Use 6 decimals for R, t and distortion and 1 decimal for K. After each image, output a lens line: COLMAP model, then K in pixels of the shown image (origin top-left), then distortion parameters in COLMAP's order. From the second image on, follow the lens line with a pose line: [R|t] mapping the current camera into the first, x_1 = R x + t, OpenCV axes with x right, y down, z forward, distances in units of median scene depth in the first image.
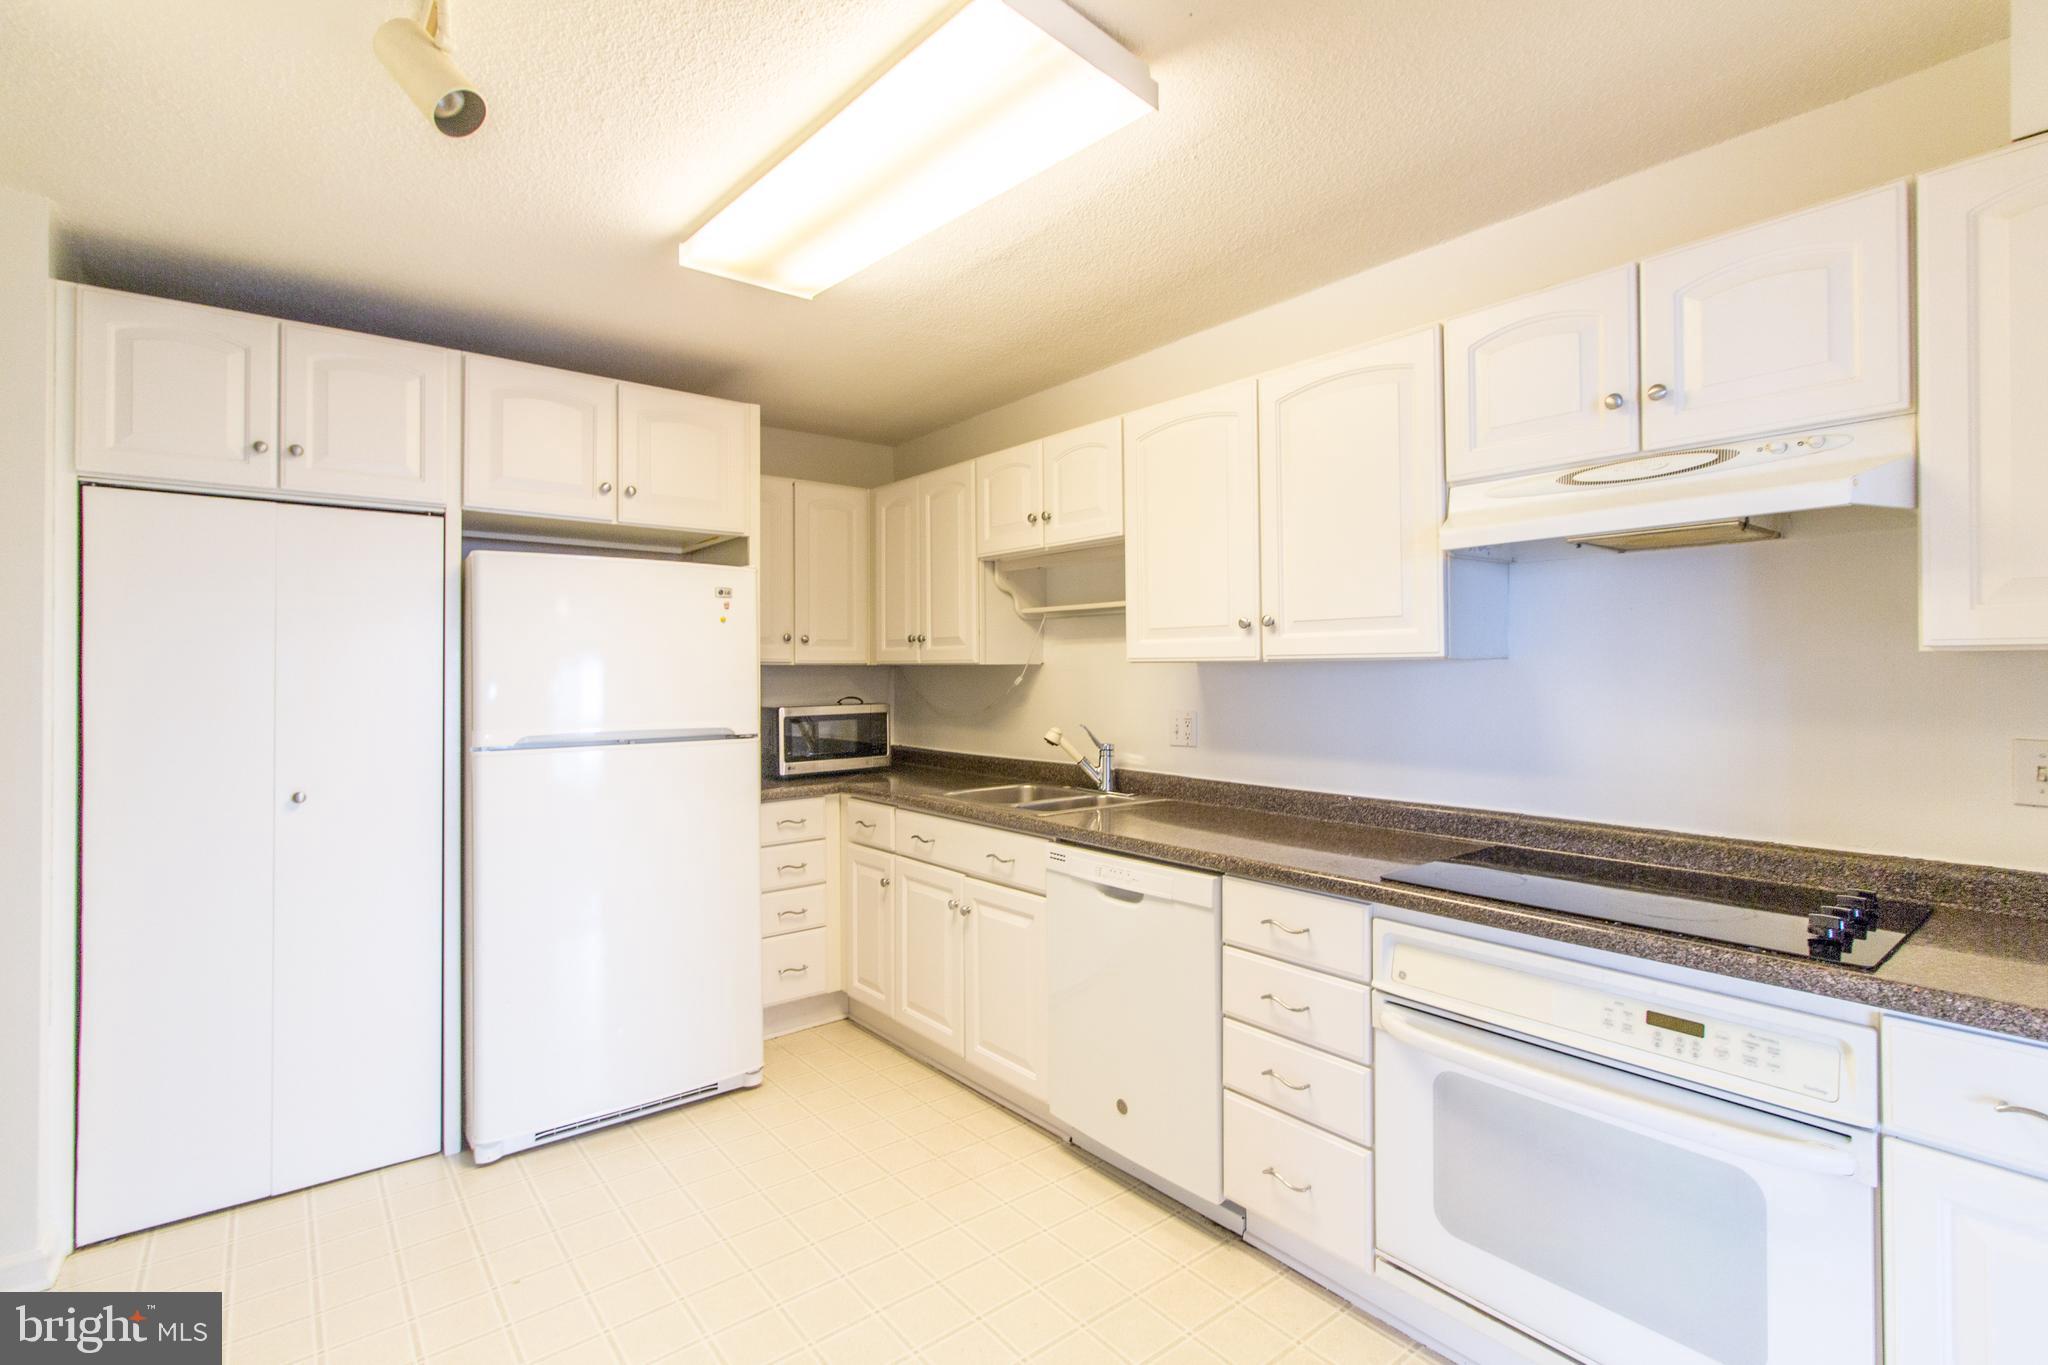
lens RADIAL K [[945.9, 0, 1024.0], [0, 945.9, 663.6], [0, 0, 1]] dist [0.000124, 0.000192]
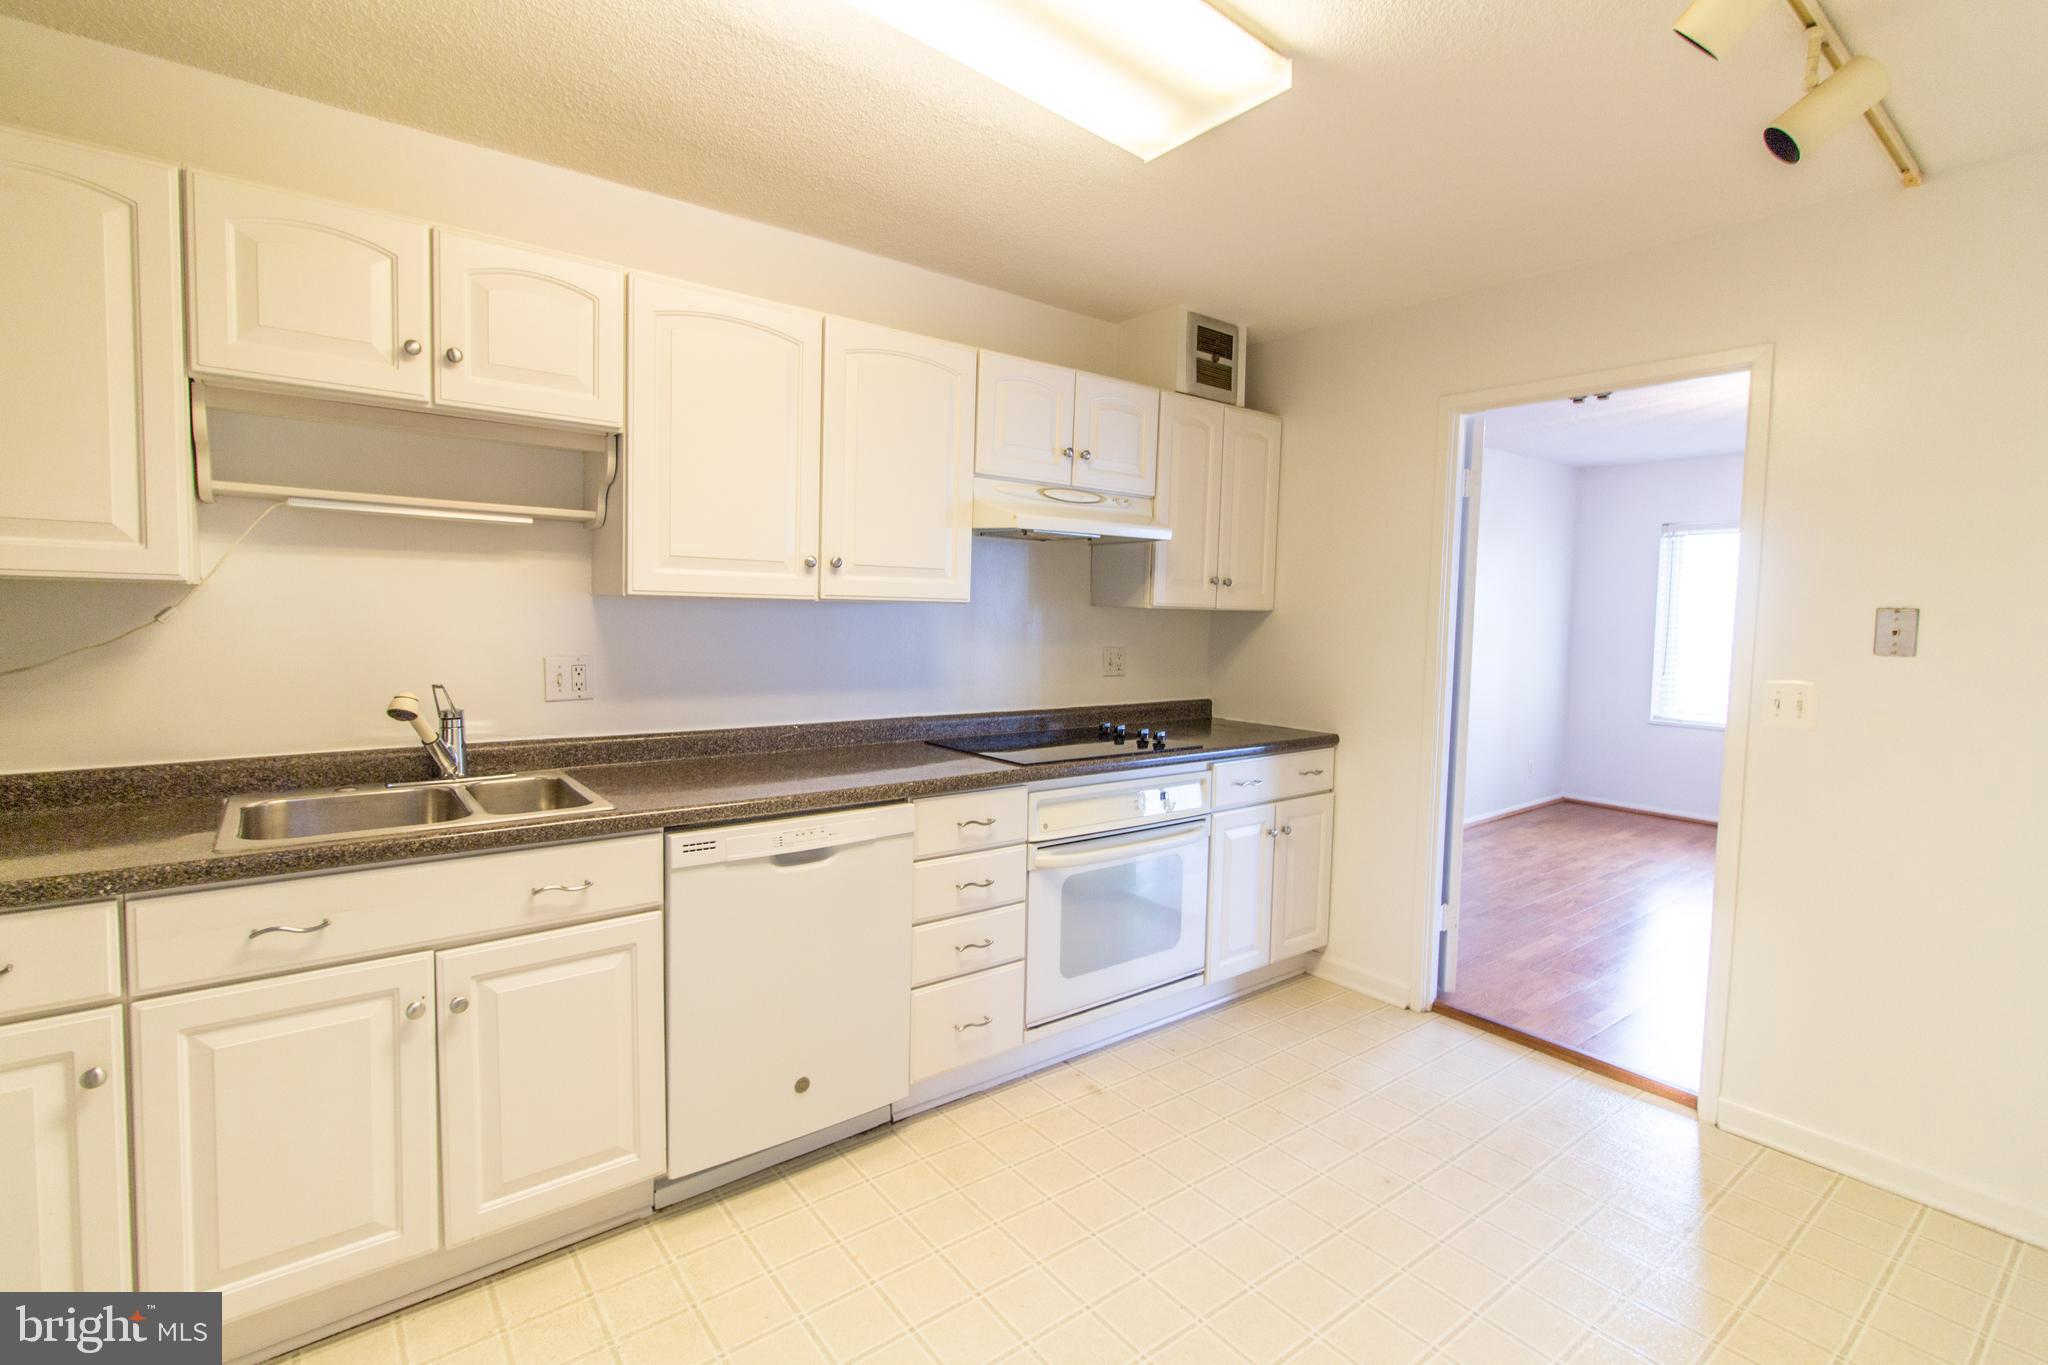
lens RADIAL K [[945.9, 0, 1024.0], [0, 945.9, 663.6], [0, 0, 1]] dist [0.000124, 0.000192]
pose [[0.011937, -0.052110, 0.998570, -0.620656], [-0.029768, 0.998180, 0.052446, 0.004467], [-0.999486, -0.030351, 0.010364, 0.619972]]
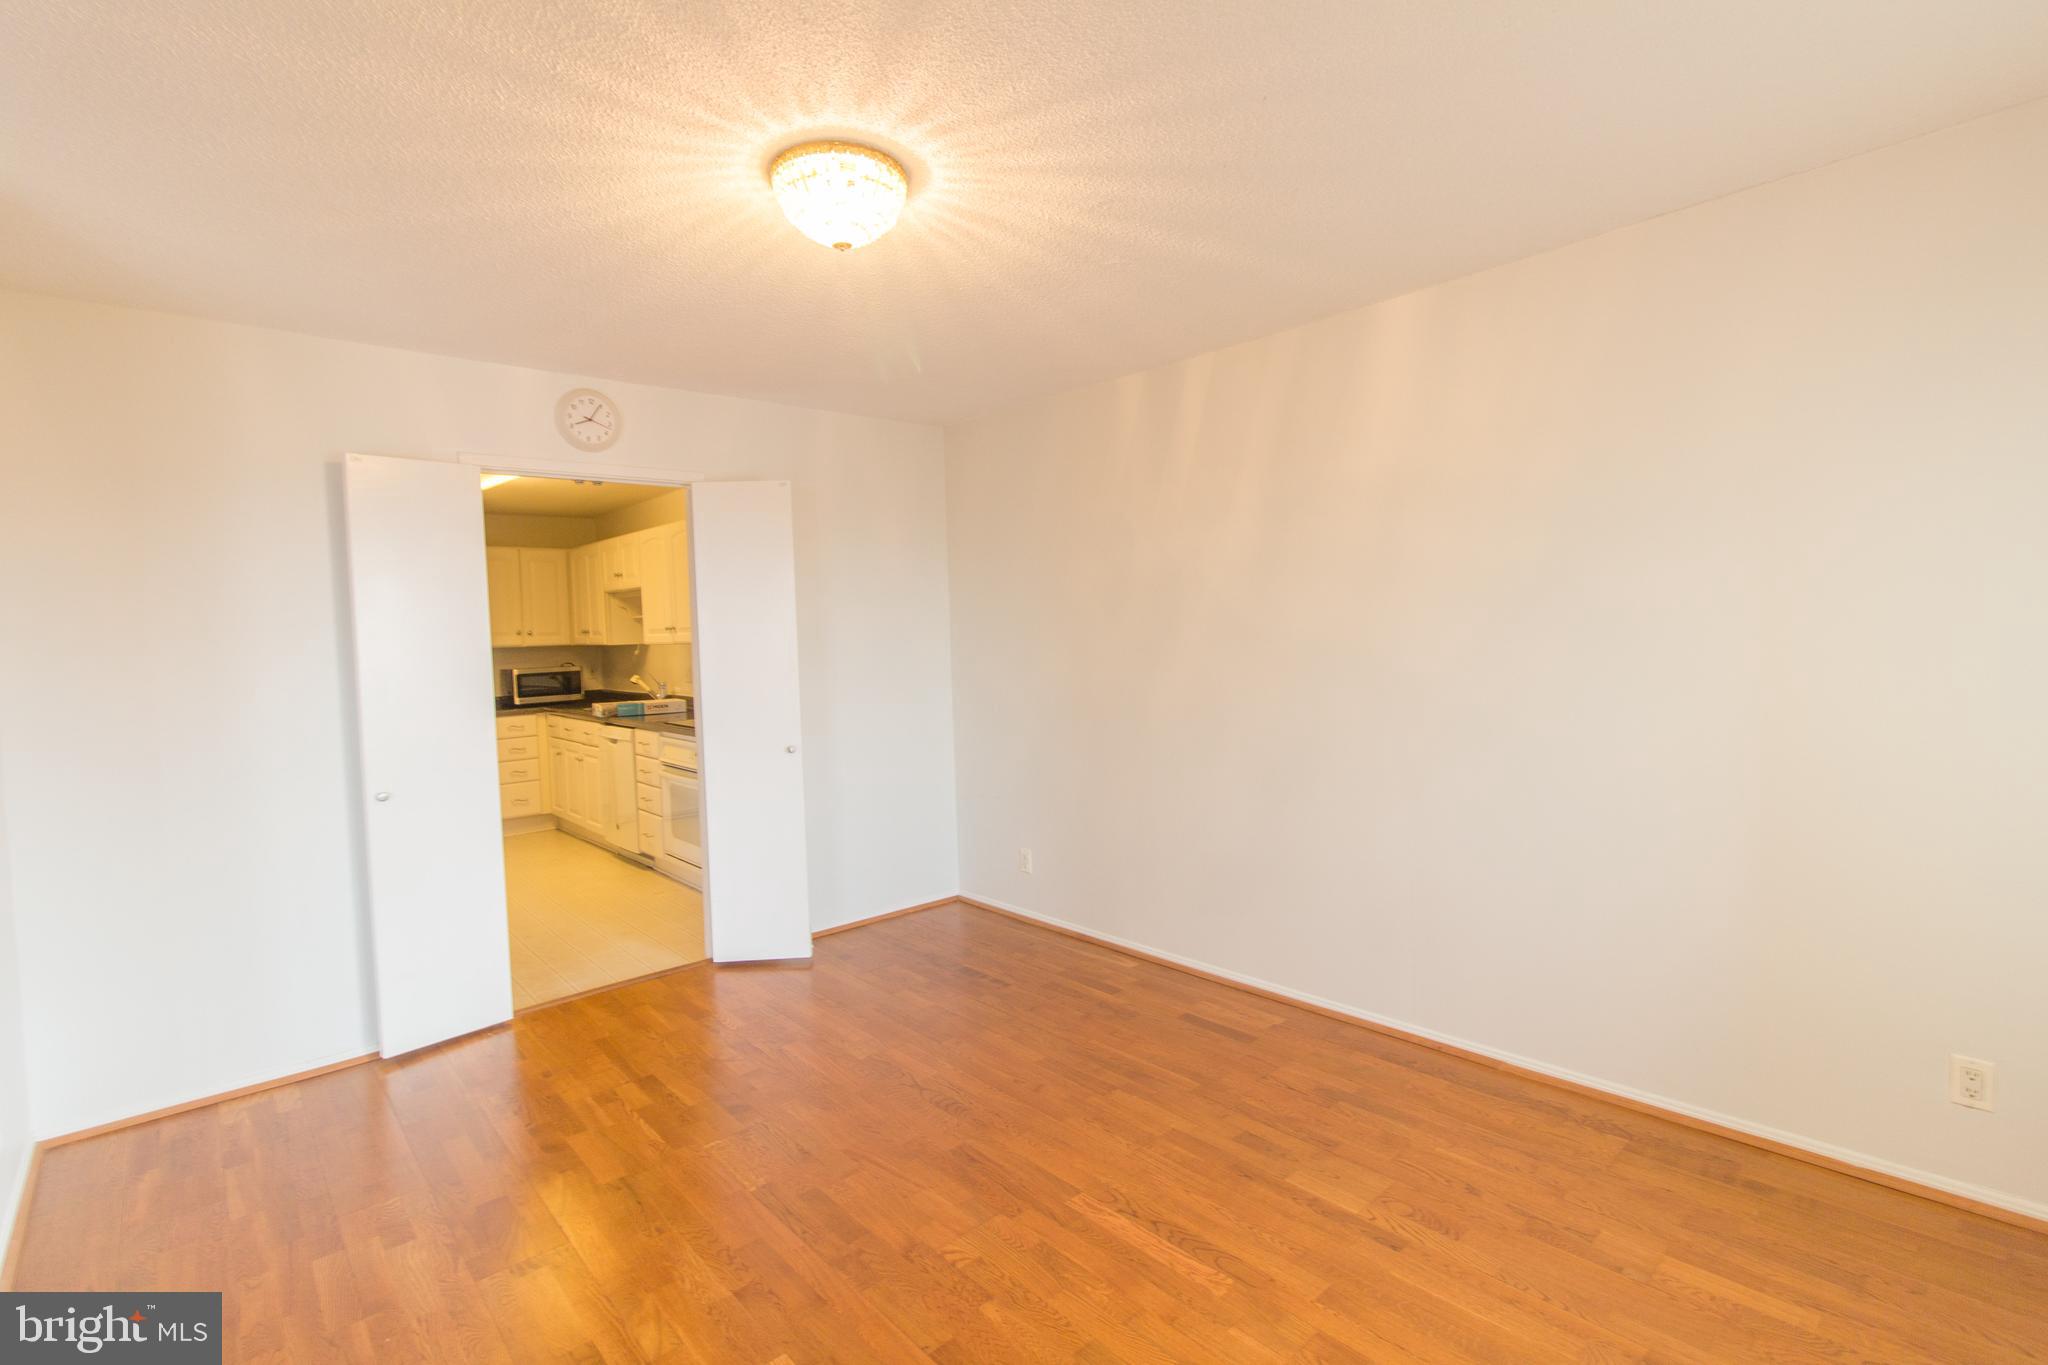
lens RADIAL K [[945.9, 0, 1024.0], [0, 945.9, 663.6], [0, 0, 1]] dist [0.000124, 0.000192]
pose [[0.998271, -0.027222, 0.052098, 0.815736], [0.024833, 0.998634, 0.045967, -0.033824], [-0.053278, -0.044594, 0.997583, -1.170066]]
